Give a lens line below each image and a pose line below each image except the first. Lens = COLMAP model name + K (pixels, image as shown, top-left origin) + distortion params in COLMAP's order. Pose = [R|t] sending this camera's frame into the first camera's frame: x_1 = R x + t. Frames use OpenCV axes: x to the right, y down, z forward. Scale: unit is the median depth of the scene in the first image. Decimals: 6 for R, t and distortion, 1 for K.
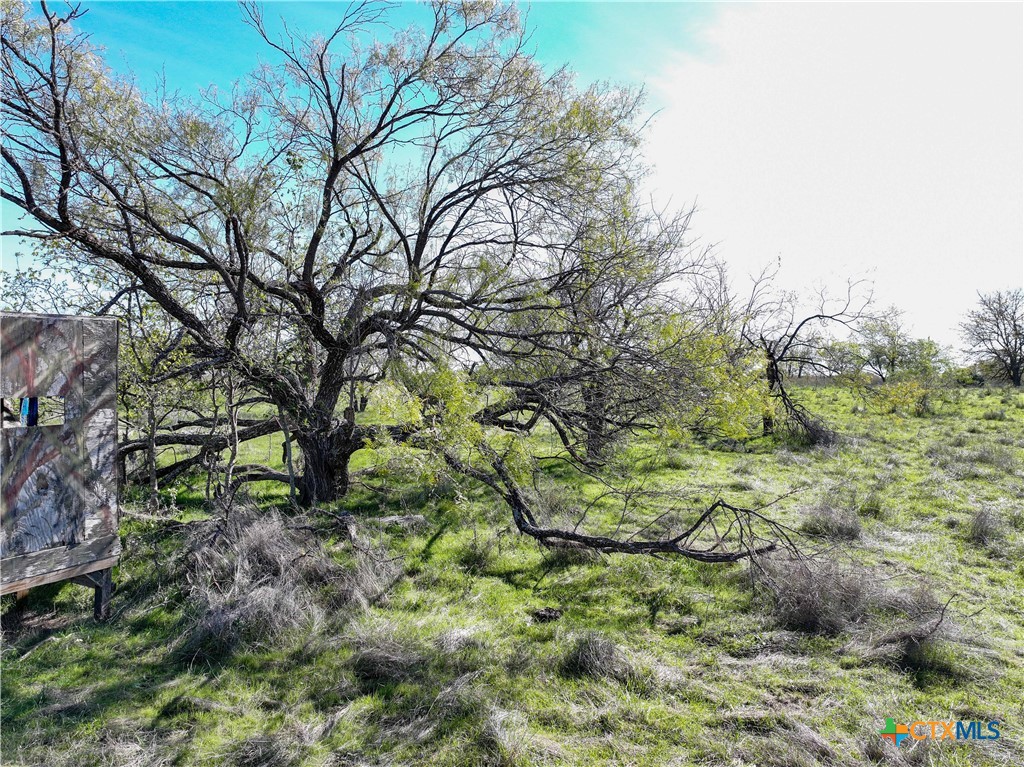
lens RADIAL K [[825.3, 0, 512.1], [0, 825.3, 353.7], [0, 0, 1]] dist [0.001969, 0.005982]
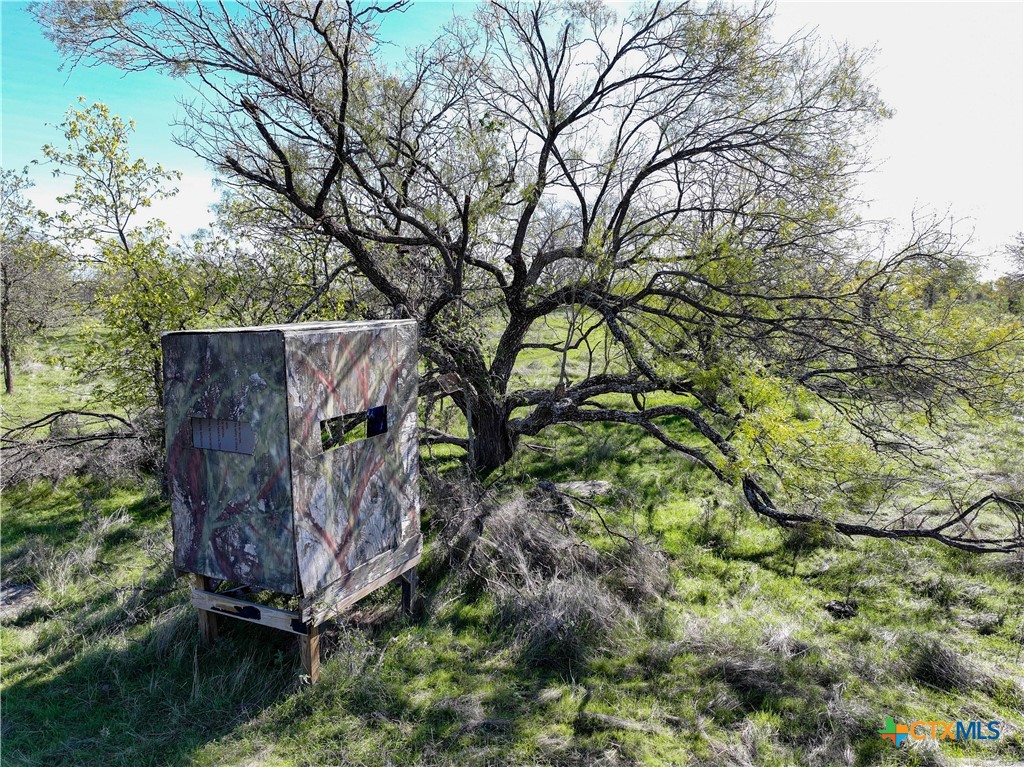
lens RADIAL K [[828.8, 0, 512.0], [0, 828.8, 383.5], [0, 0, 1]] dist [0.002951, 0.004481]
pose [[0.999993, 0.000218, -0.003647, -0.373823], [0.000292, 0.990280, 0.139086, -0.109432], [0.003642, -0.139086, 0.990274, 0.013064]]
